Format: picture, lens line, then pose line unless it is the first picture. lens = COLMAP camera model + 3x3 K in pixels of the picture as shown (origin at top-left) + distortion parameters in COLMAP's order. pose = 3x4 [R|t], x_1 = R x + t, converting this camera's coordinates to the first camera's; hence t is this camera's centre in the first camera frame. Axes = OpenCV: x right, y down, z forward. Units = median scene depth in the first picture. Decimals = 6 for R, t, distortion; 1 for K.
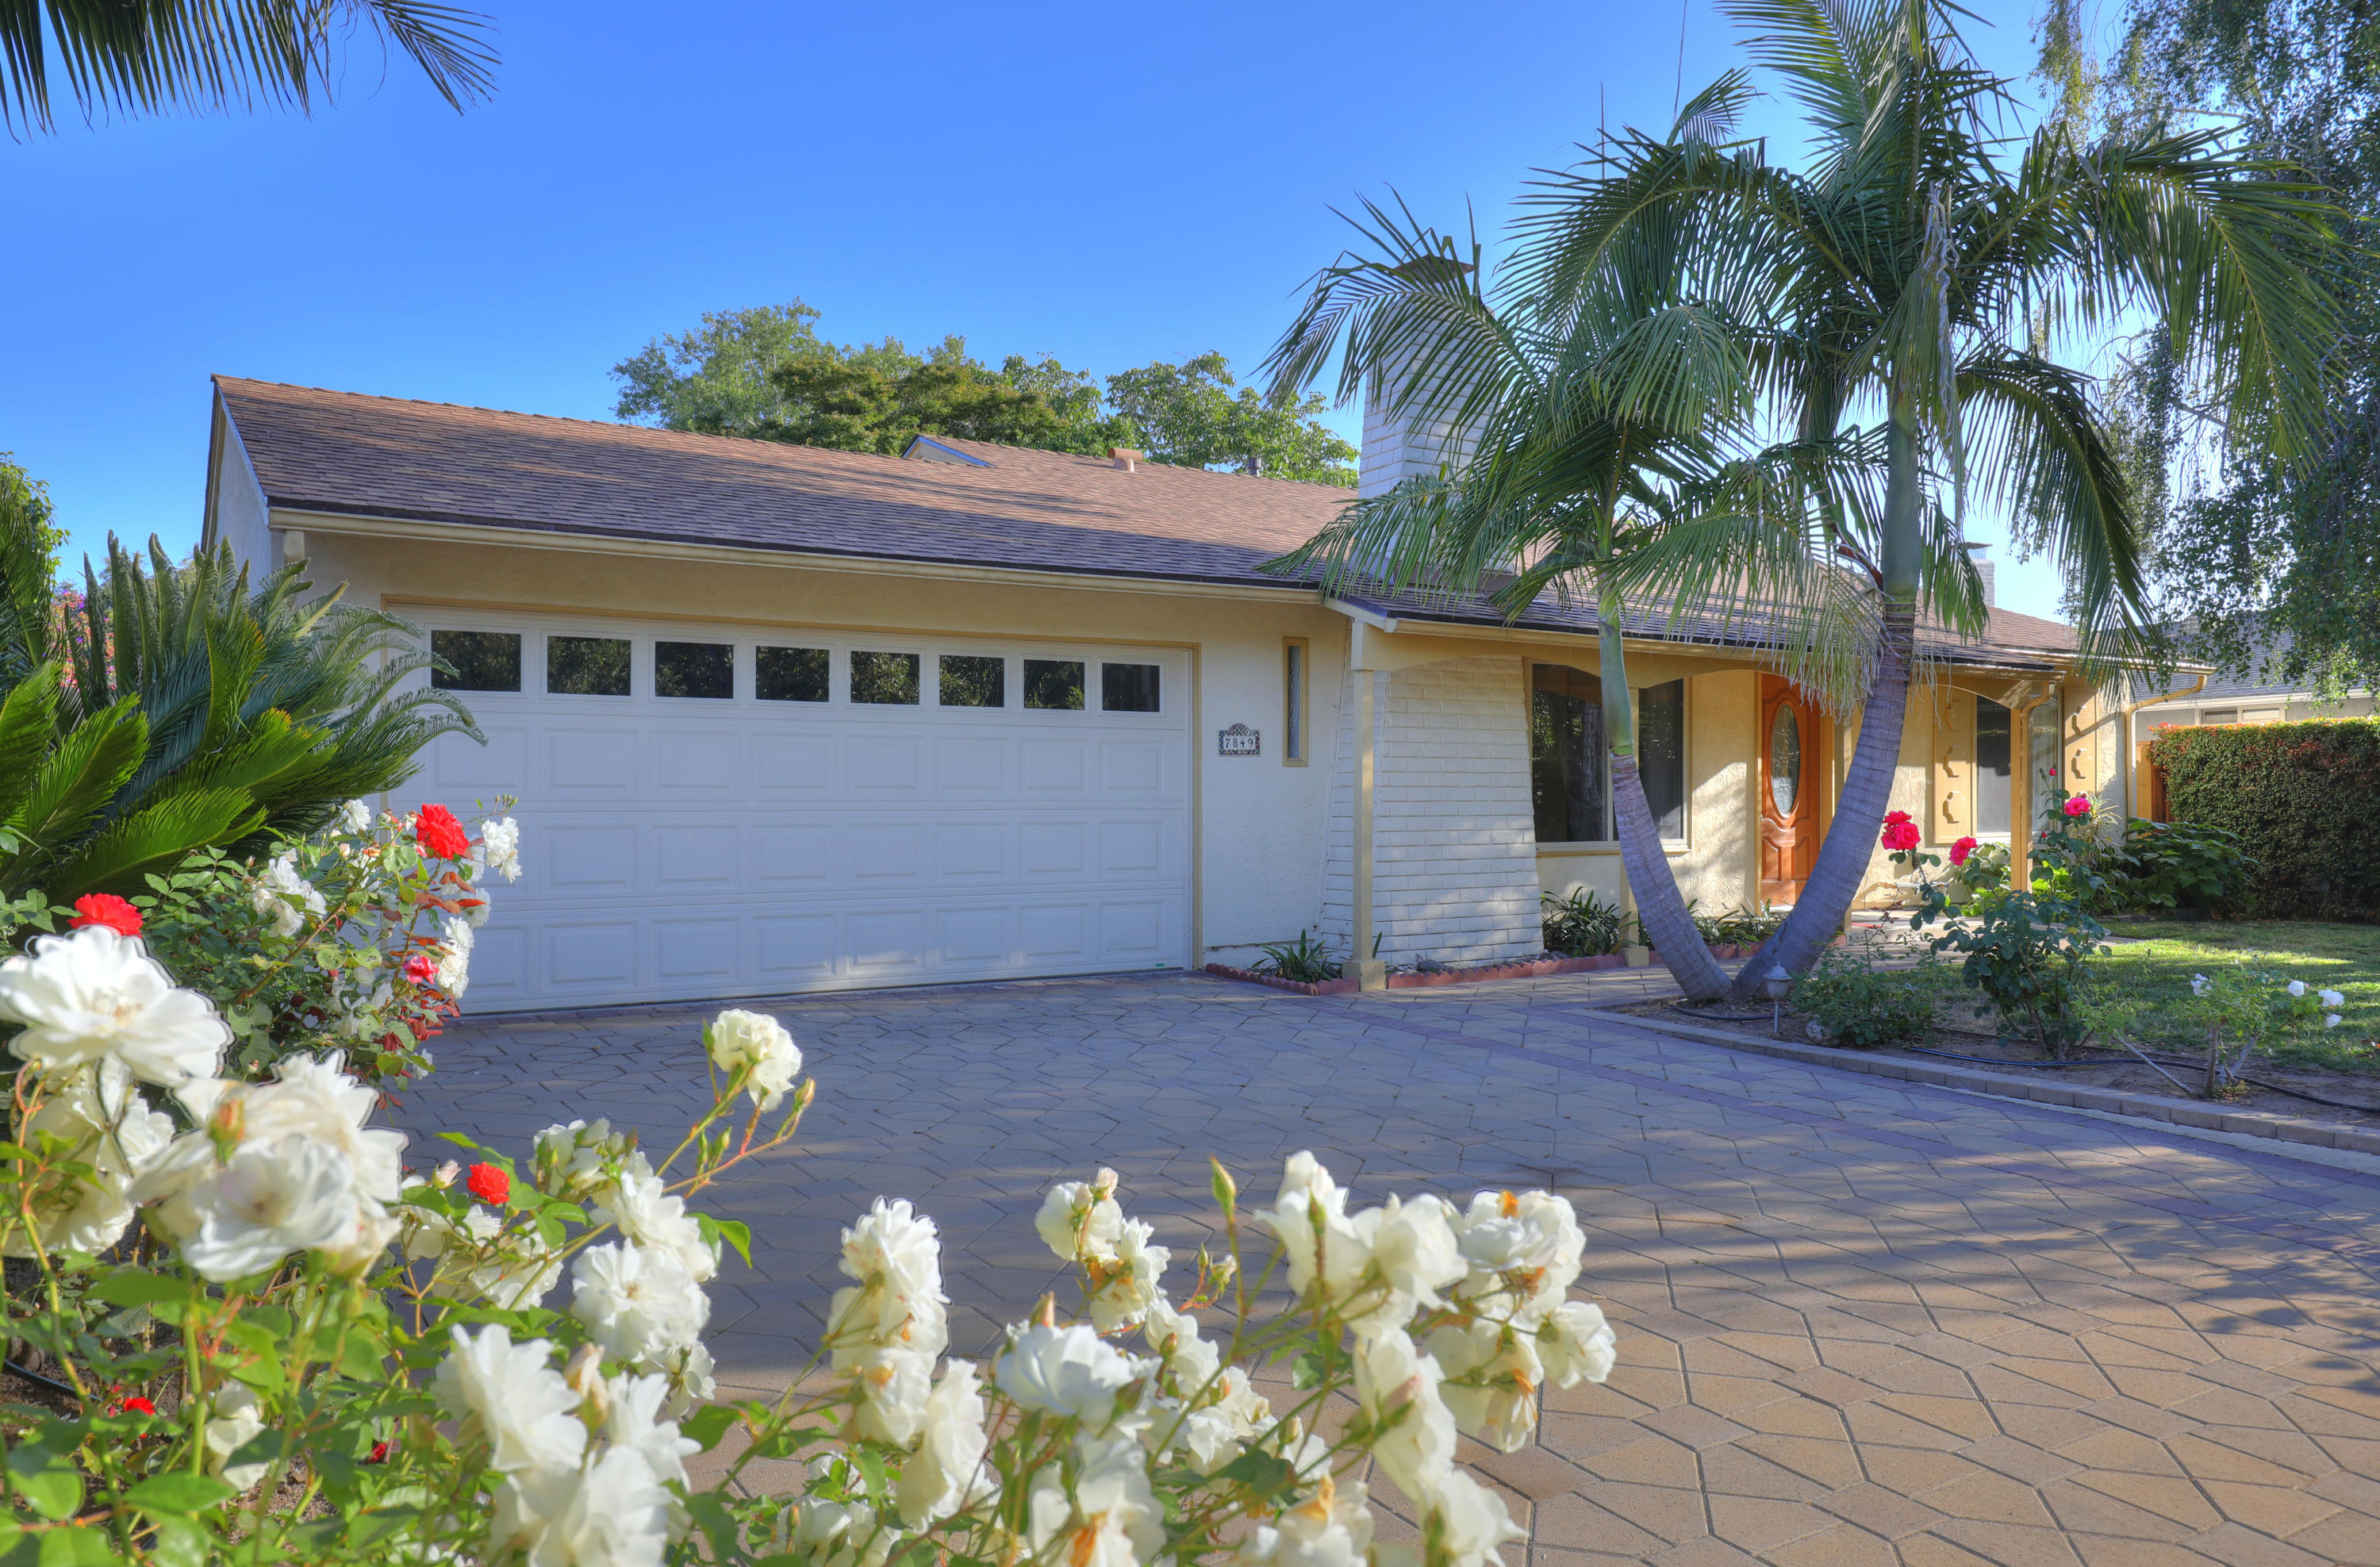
lens RADIAL K [[1745.2, 0, 1191.6], [0, 1745.2, 697.2], [0, 0, 1]] dist [0.003994, -0.000945]
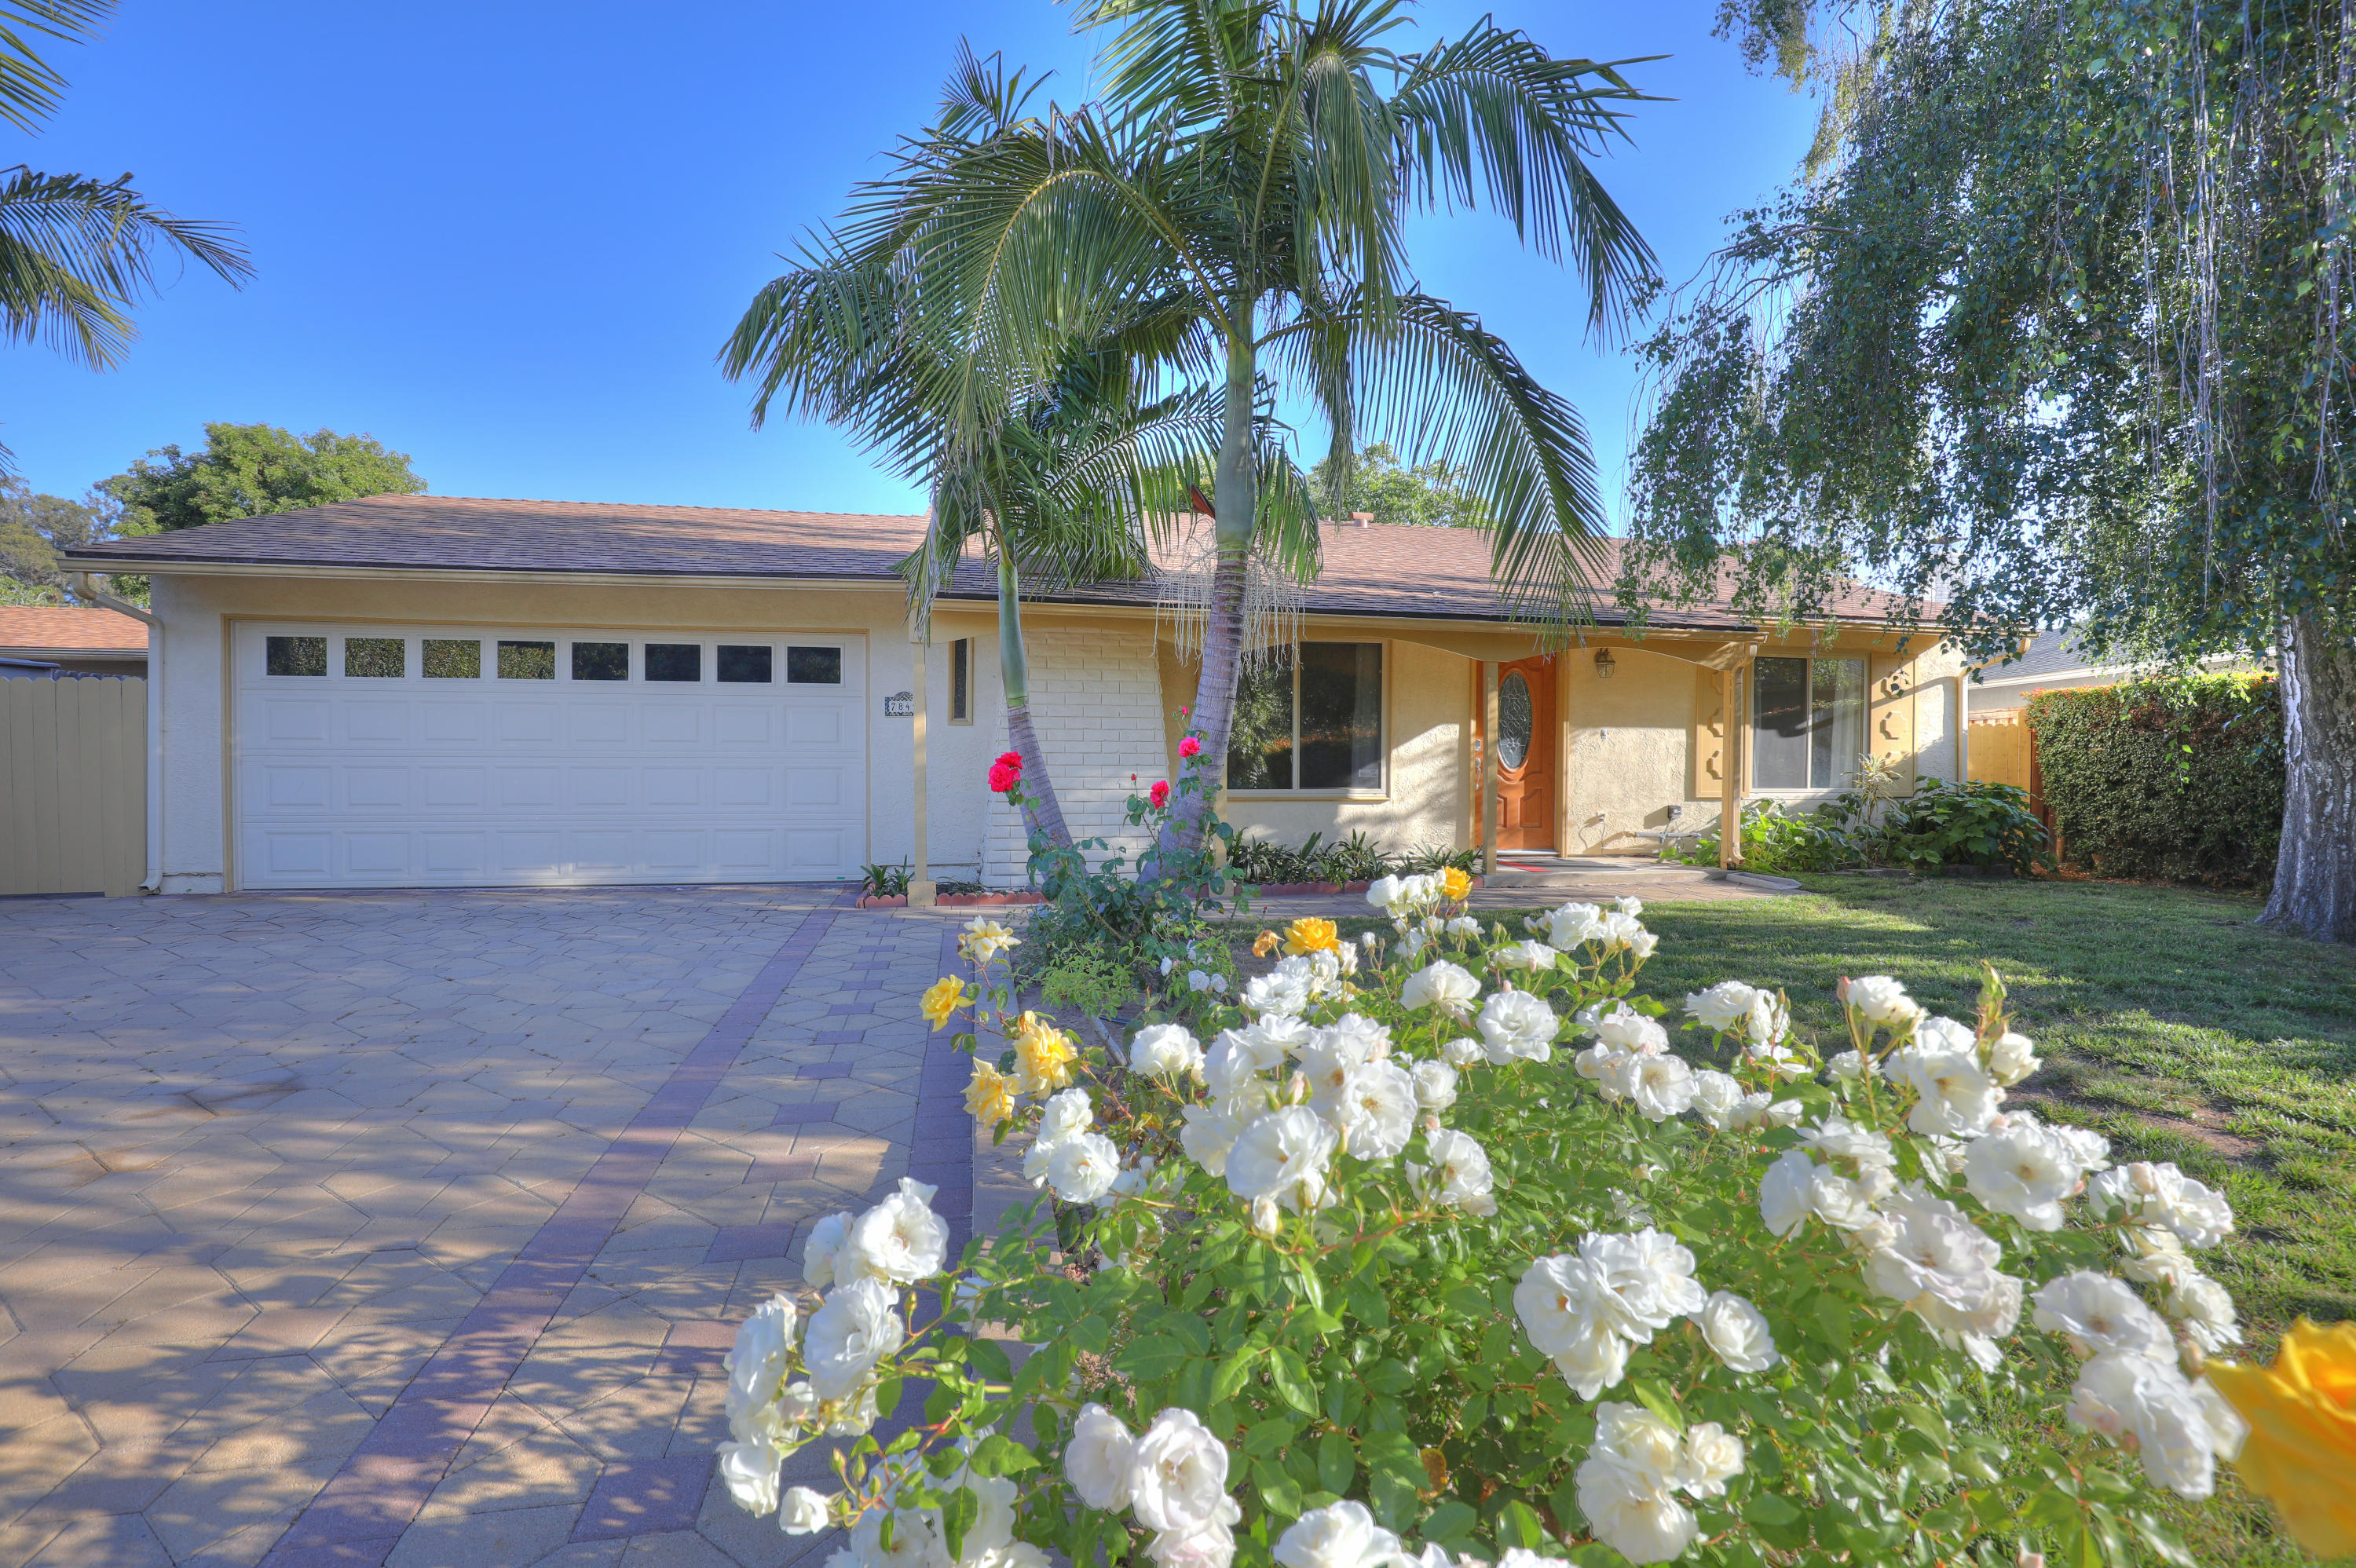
lens RADIAL K [[1116.4, 0, 1200.9], [0, 1116.4, 729.3], [0, 0, 1]] dist [-0.039378, 0.000022]
pose [[0.931644, -0.003659, -0.363353, 0.407485], [0.014227, 0.999550, 0.026412, 0.019134], [0.363093, -0.029776, 0.931277, 0.257482]]
